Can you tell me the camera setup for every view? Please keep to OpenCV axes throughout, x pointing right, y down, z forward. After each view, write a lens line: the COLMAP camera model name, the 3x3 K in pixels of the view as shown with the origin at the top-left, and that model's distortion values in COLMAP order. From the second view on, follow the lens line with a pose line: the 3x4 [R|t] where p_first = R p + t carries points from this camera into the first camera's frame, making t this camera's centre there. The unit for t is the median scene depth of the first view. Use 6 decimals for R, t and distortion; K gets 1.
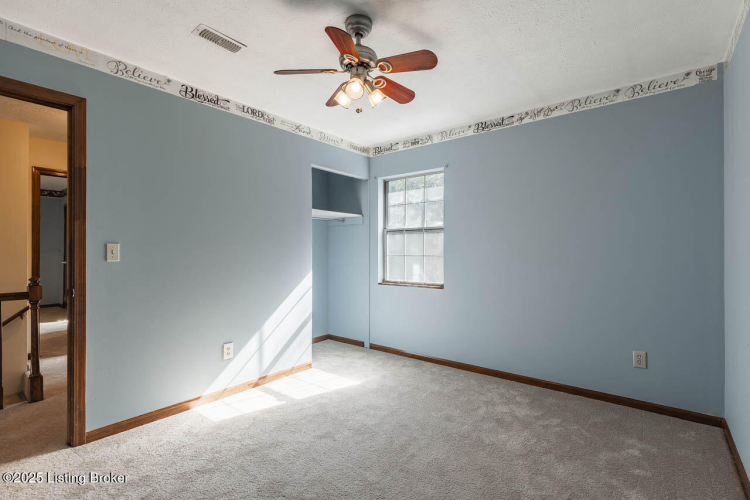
lens RADIAL K [[356.7, 0, 375.0], [0, 356.7, 250.0], [0, 0, 1]] dist [-0.000089, -0.000183]
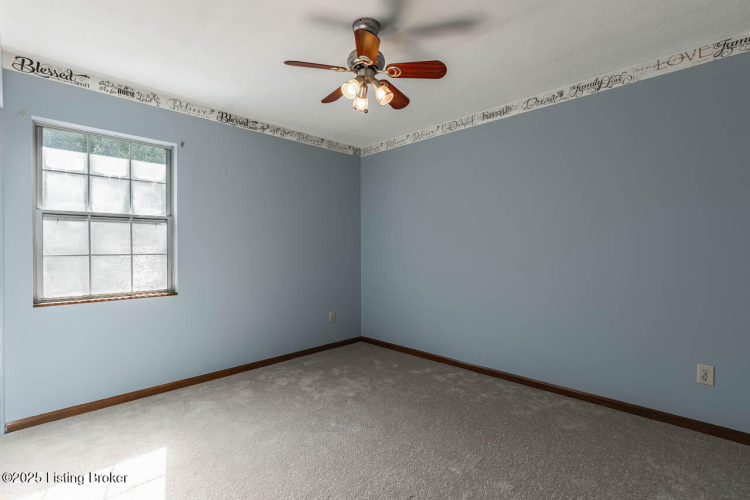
lens RADIAL K [[361.4, 0, 375.0], [0, 361.4, 250.0], [0, 0, 1]] dist [-0.000249, -0.000069]
pose [[0.077301, -0.004595, 0.996997, -0.579801], [-0.002734, 0.999985, 0.004821, 0.002669], [-0.997004, -0.003099, 0.077287, 0.481294]]
